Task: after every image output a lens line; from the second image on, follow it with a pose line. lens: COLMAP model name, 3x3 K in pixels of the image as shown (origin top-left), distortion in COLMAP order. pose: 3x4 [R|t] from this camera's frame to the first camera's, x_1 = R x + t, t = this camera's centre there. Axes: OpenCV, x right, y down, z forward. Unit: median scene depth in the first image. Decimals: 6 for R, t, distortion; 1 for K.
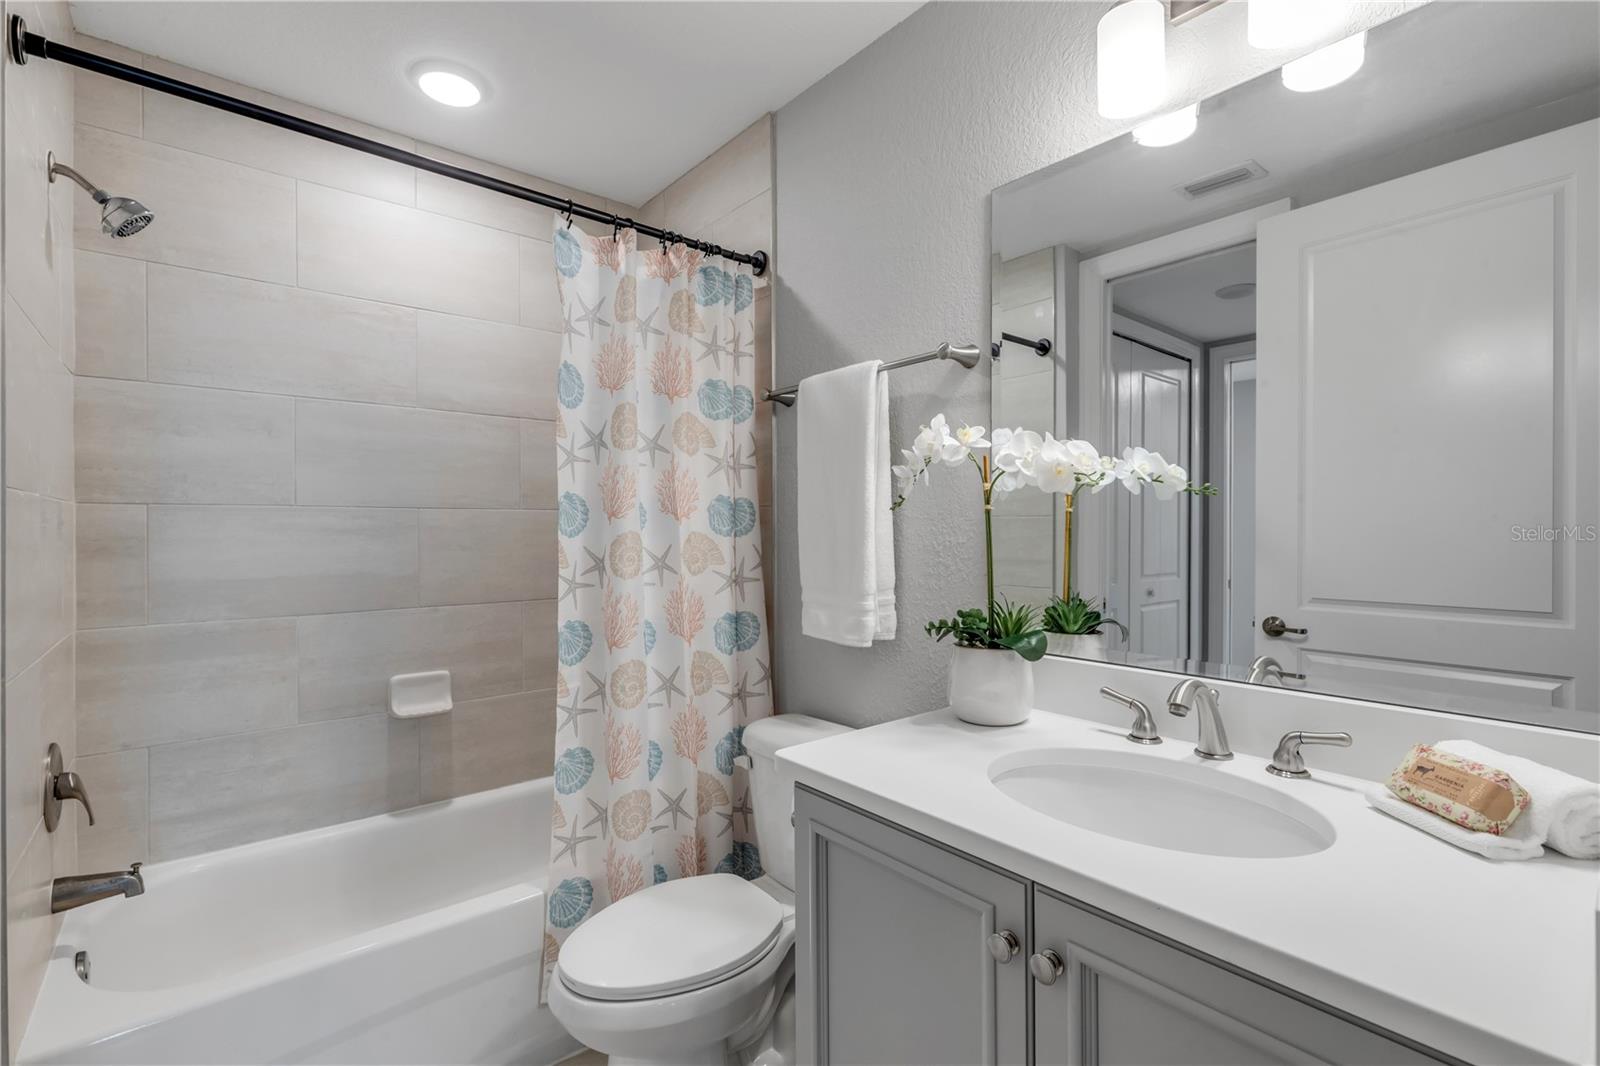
lens RADIAL K [[725.6, 0, 797.5], [0, 725.6, 533.3], [0, 0, 1]] dist [0.006616, -0.001251]
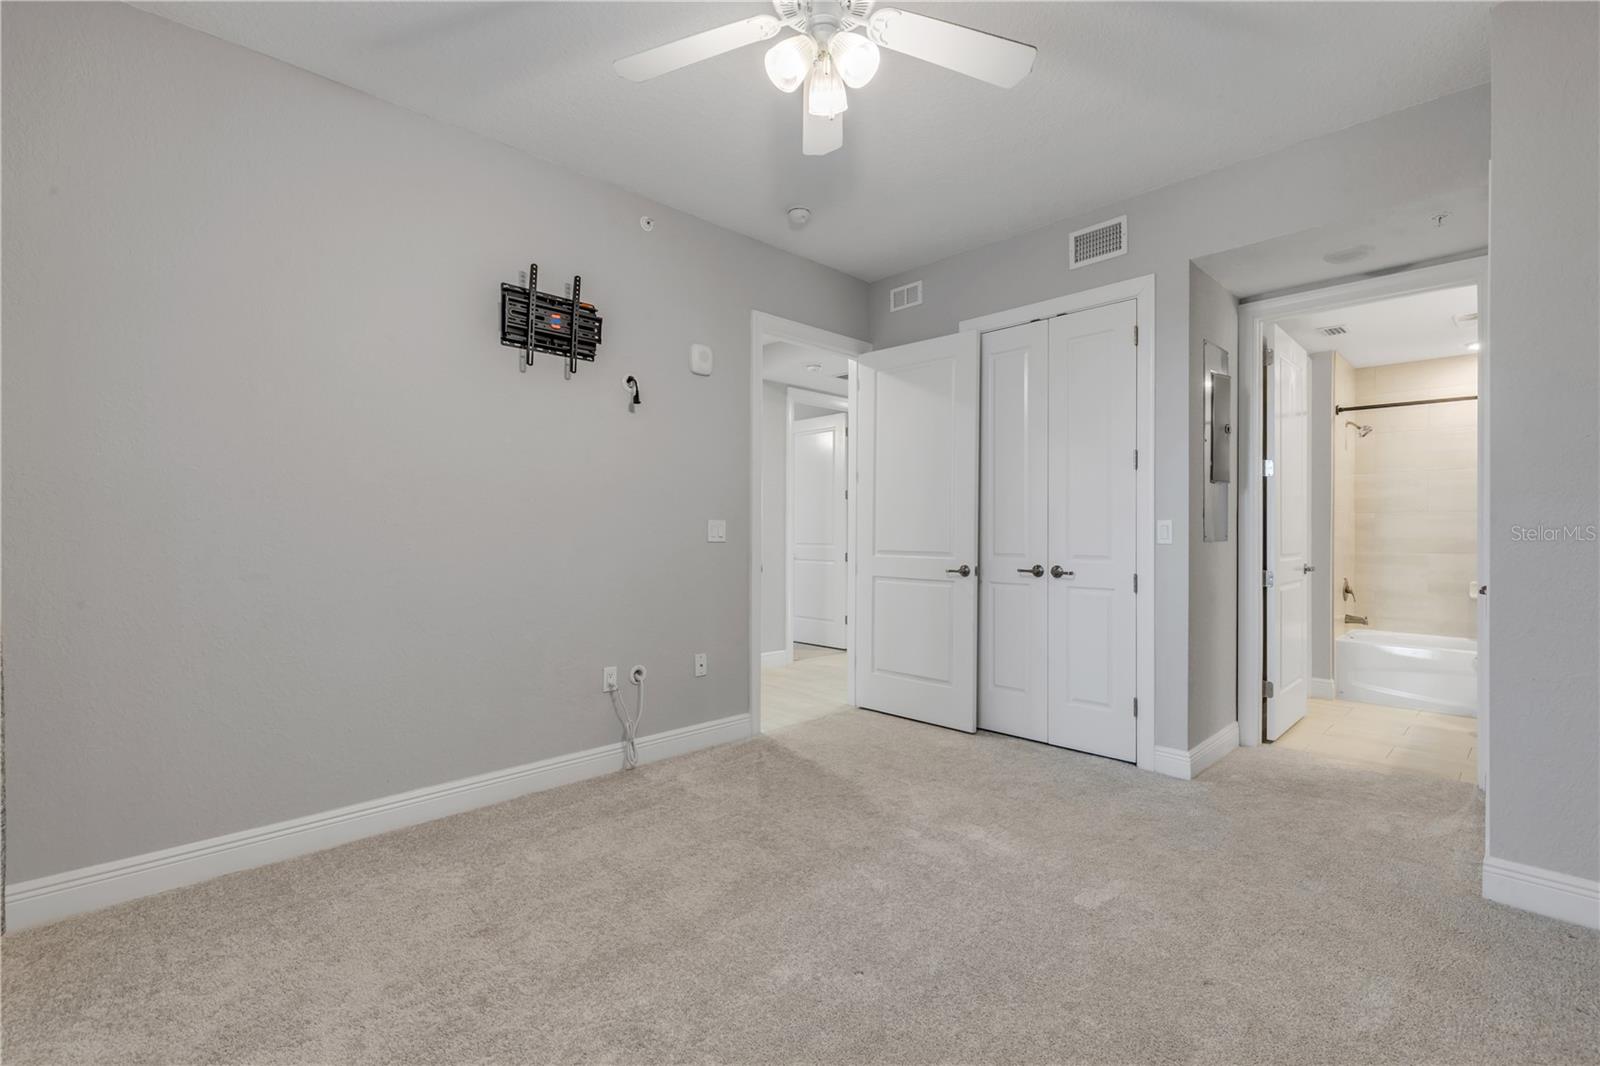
lens RADIAL K [[725.6, 0, 796.9], [0, 725.6, 534.8], [0, 0, 1]] dist [0.006616, -0.001251]
pose [[0.083798, 0.001781, -0.996481, 2.392355], [-0.011451, 0.999934, 0.000824, 0.096616], [0.996417, 0.011342, 0.083812, -2.055189]]
